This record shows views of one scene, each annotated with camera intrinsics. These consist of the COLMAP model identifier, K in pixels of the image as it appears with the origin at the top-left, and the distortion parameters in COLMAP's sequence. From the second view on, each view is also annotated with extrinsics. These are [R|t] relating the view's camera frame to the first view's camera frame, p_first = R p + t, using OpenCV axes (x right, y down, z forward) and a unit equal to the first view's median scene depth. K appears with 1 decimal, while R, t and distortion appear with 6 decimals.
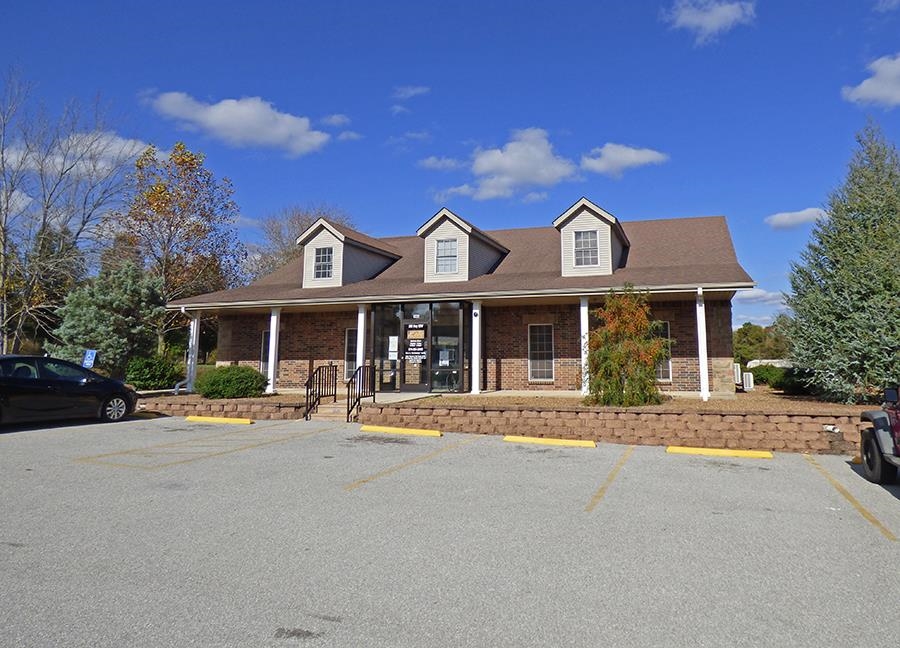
lens RADIAL K [[574.2, 0, 450.0], [0, 574.2, 324.0], [0, 0, 1]] dist [-0.000590, -0.000268]
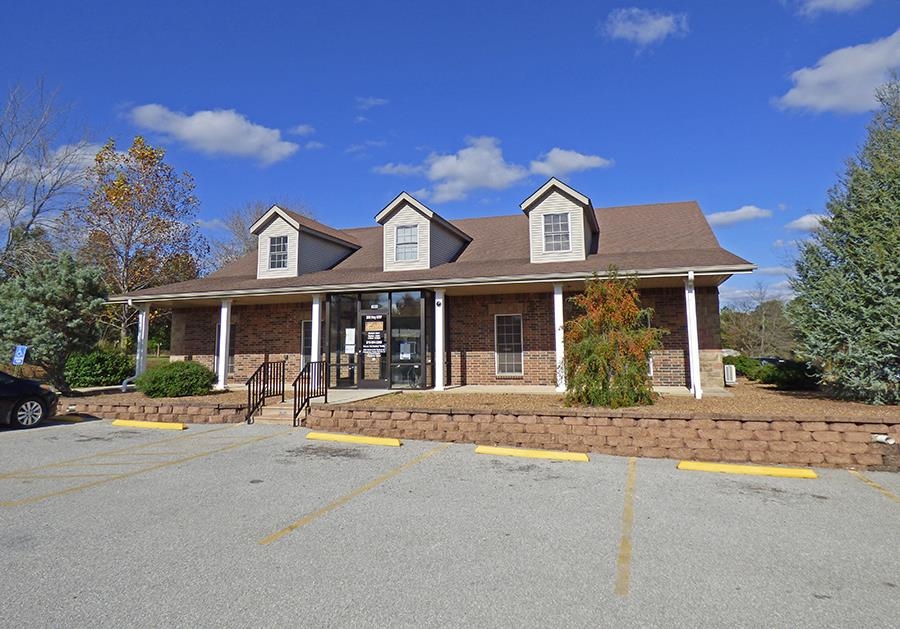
lens RADIAL K [[550.2, 0, 450.0], [0, 550.2, 314.5], [0, 0, 1]] dist [0.026527, 0.000045]
pose [[0.997546, -0.005041, 0.069829, 0.000918], [0.005269, 0.999981, -0.003079, 0.002925], [-0.069813, 0.003440, 0.997554, 0.115736]]
